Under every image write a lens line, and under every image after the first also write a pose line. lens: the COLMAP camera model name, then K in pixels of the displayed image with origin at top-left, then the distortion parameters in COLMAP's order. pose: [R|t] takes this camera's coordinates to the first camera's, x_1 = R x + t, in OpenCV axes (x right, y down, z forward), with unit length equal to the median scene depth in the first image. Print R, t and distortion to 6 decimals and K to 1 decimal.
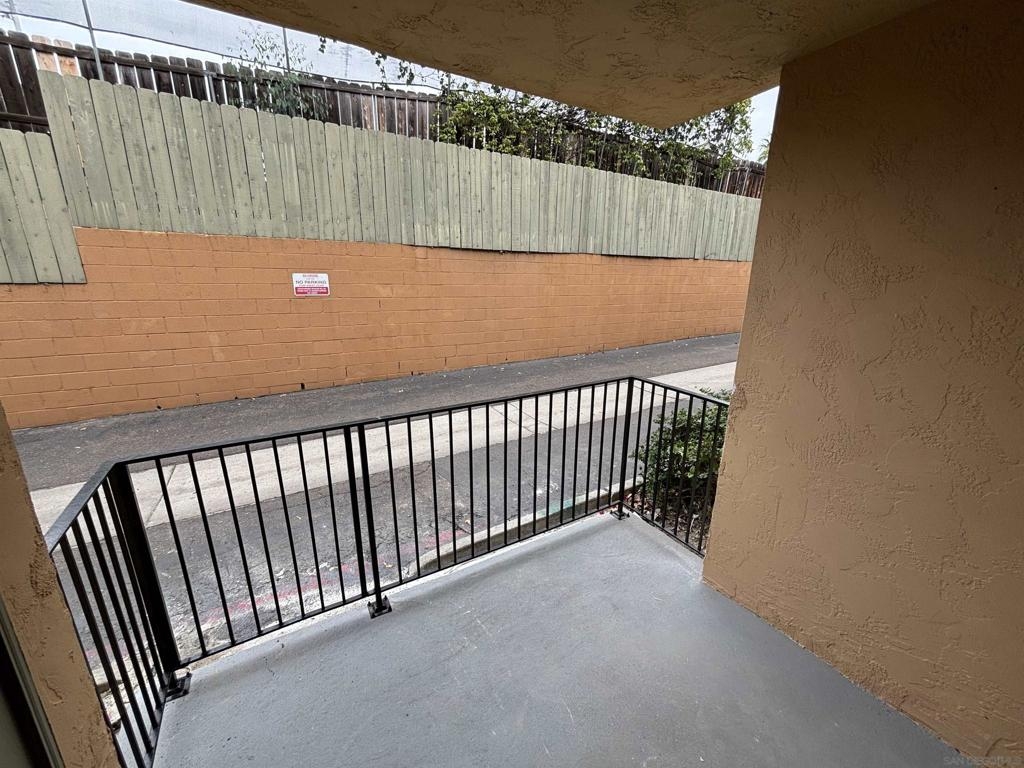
lens RADIAL K [[411.5, 0, 514.0], [0, 411.5, 385.2], [0, 0, 1]] dist [0.000443, 0.000419]
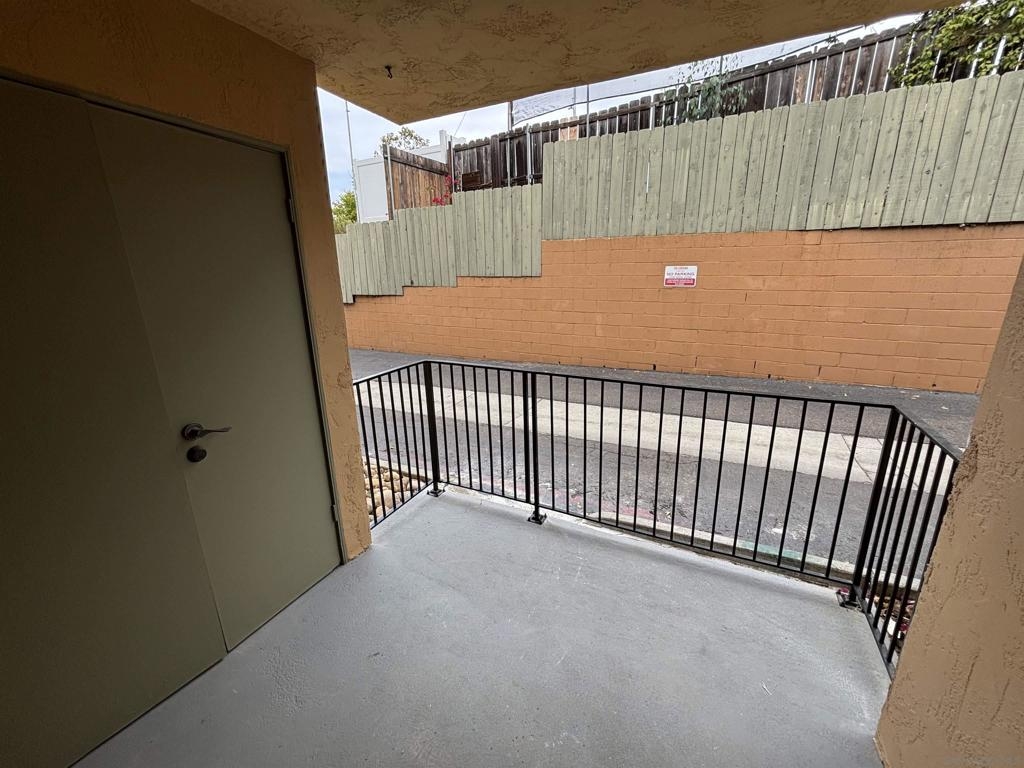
lens RADIAL K [[411.5, 0, 514.0], [0, 411.5, 385.2], [0, 0, 1]] dist [0.000443, 0.000419]
pose [[0.540570, 0.207979, -0.815187, 0.212862], [-0.200426, 0.972899, 0.115309, -0.002462], [0.817076, 0.101052, 0.567604, 0.054119]]
